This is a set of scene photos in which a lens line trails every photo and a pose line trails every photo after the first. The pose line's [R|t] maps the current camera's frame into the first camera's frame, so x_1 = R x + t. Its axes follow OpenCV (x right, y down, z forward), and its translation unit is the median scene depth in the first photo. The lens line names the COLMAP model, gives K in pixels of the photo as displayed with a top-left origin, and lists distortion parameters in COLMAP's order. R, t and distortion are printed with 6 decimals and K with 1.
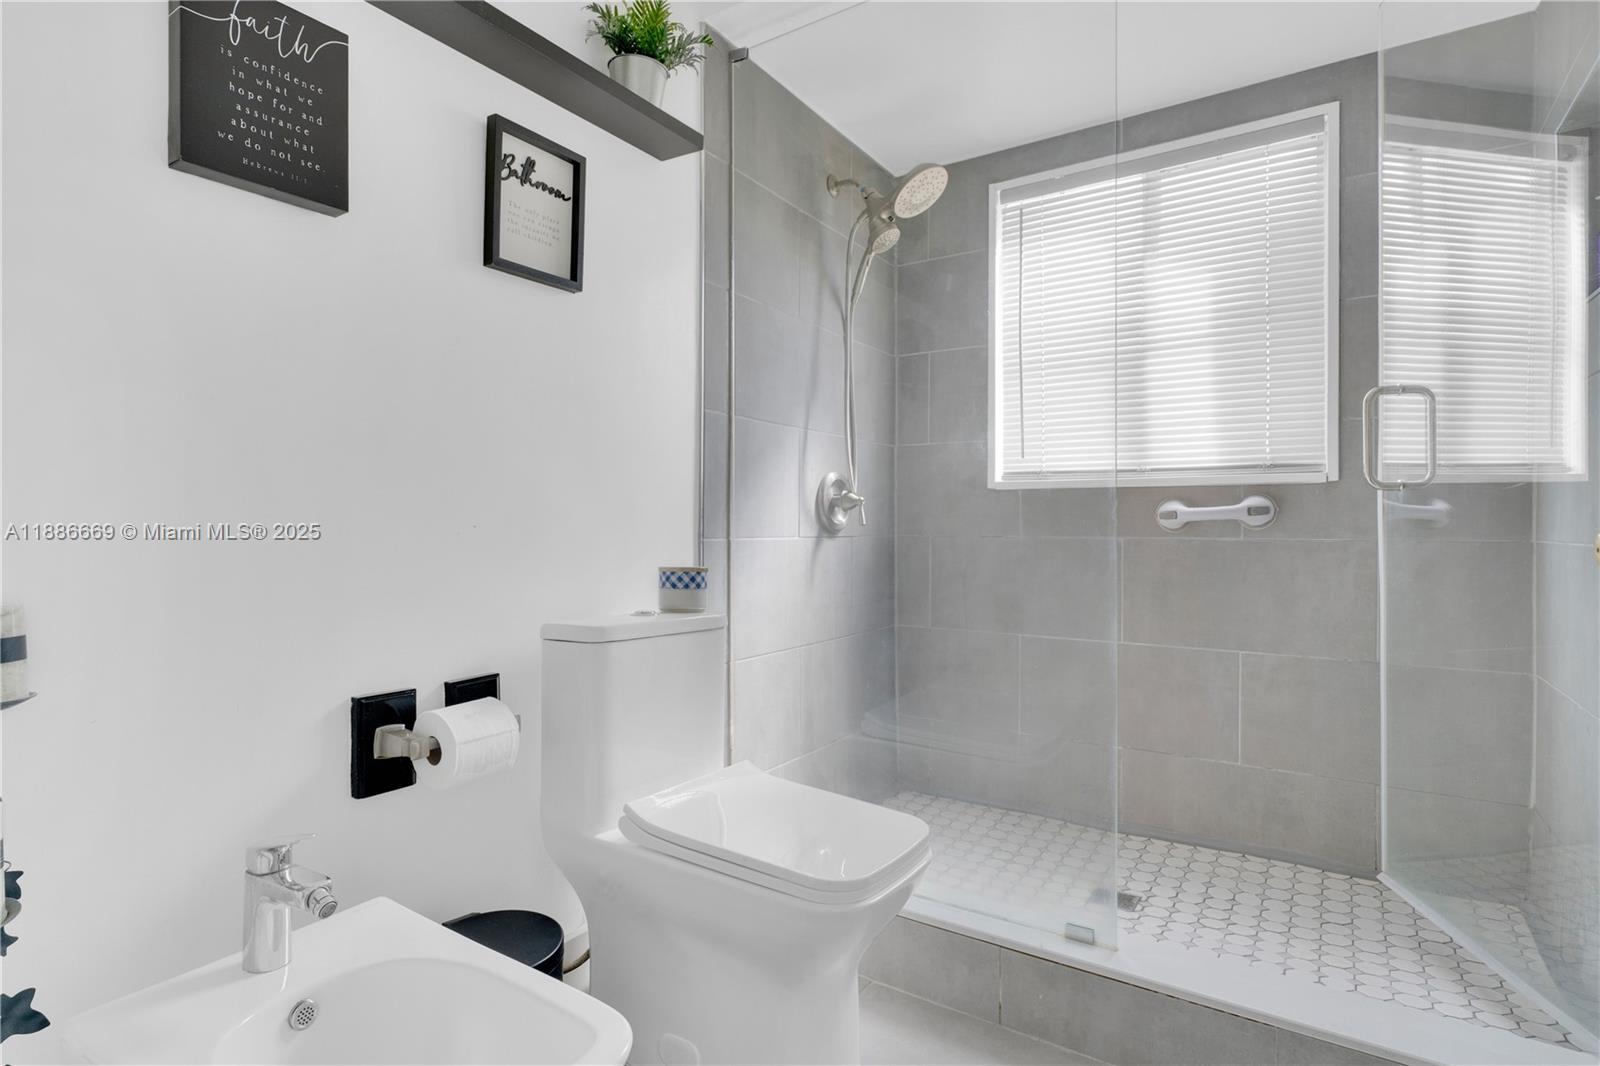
lens RADIAL K [[798.3, 0, 799.0], [0, 798.3, 537.5], [0, 0, 1]] dist [0.000230, 0.001061]
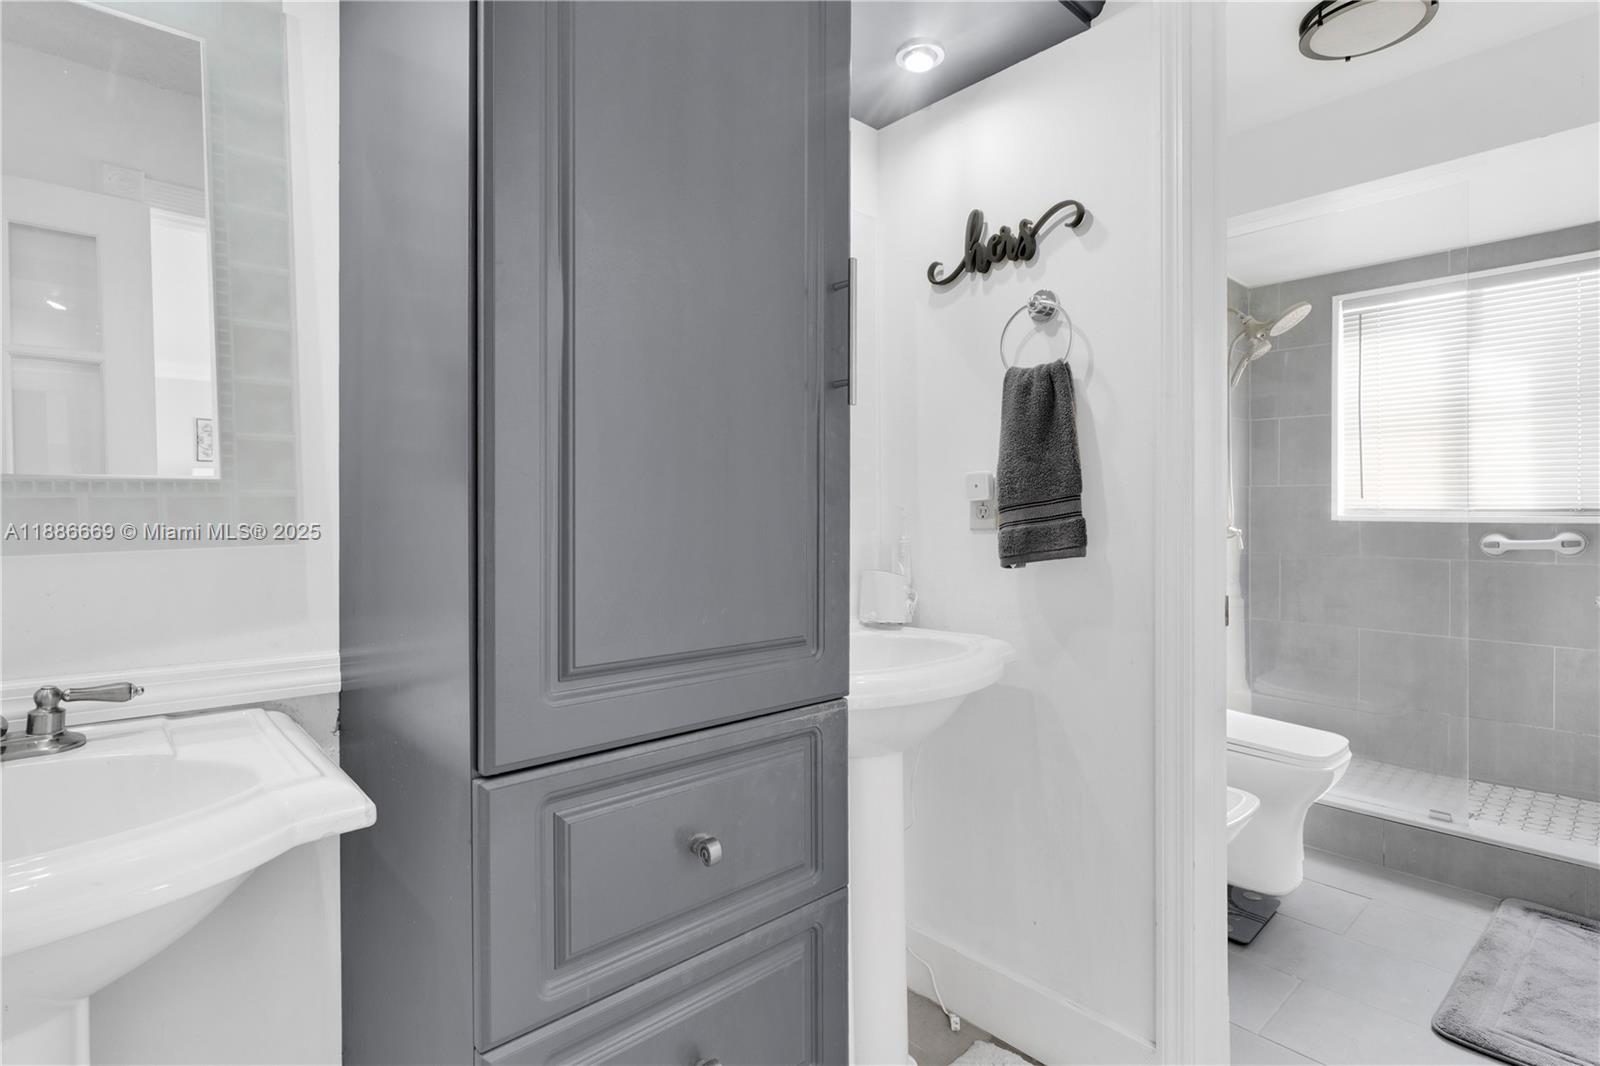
lens RADIAL K [[798.3, 0, 802.7], [0, 798.3, 516.8], [0, 0, 1]] dist [0.000230, 0.001061]
pose [[0.971721, -0.002993, -0.236114, -0.358194], [0.004708, 0.999966, 0.006697, -0.090395], [0.236086, -0.007620, 0.971702, -0.604063]]
